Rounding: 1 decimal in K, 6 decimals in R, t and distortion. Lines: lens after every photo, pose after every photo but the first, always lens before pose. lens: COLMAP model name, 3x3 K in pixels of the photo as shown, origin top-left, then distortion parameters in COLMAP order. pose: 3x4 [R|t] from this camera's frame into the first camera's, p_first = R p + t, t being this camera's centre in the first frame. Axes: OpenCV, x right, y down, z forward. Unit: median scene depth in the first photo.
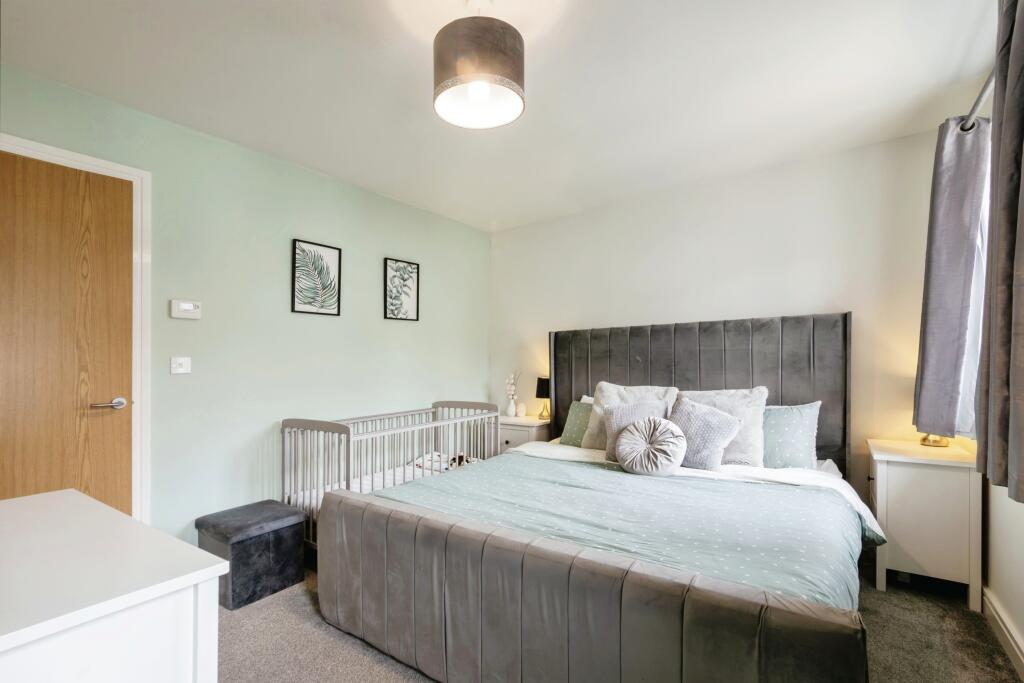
lens RADIAL K [[458.4, 0, 505.3], [0, 458.4, 353.5], [0, 0, 1]] dist [0.001920, 0.000196]
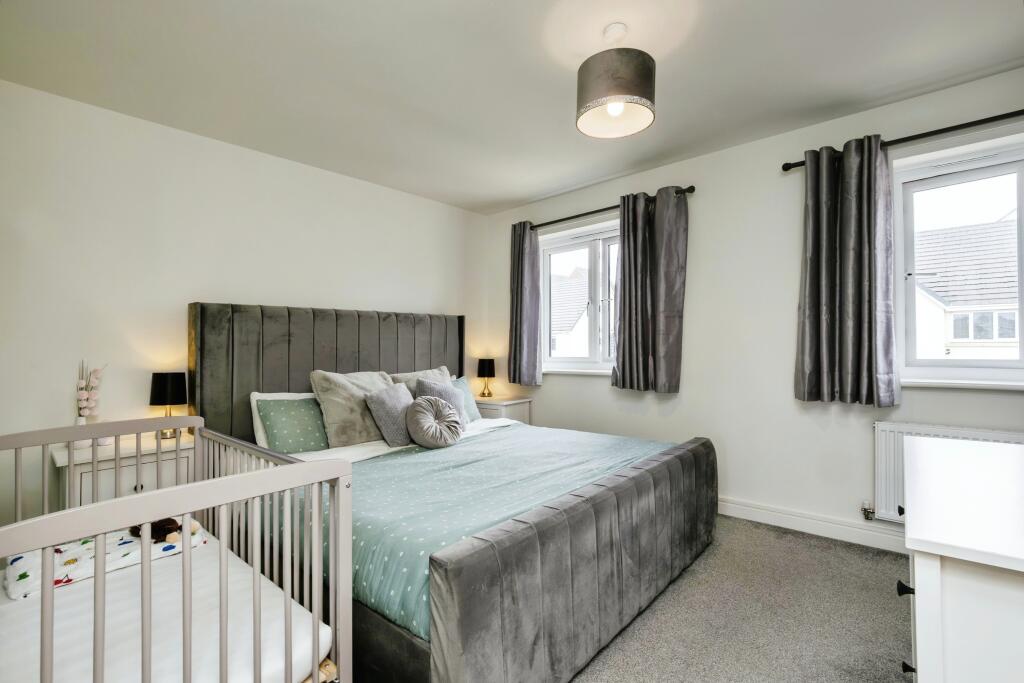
lens RADIAL K [[458.4, 0, 505.3], [0, 458.4, 353.5], [0, 0, 1]] dist [0.001920, 0.000196]
pose [[0.099781, 0.004015, 0.995001, -0.704182], [-0.003417, 0.999987, -0.003693, 0.038692], [-0.995004, -0.003031, 0.099793, 0.665972]]
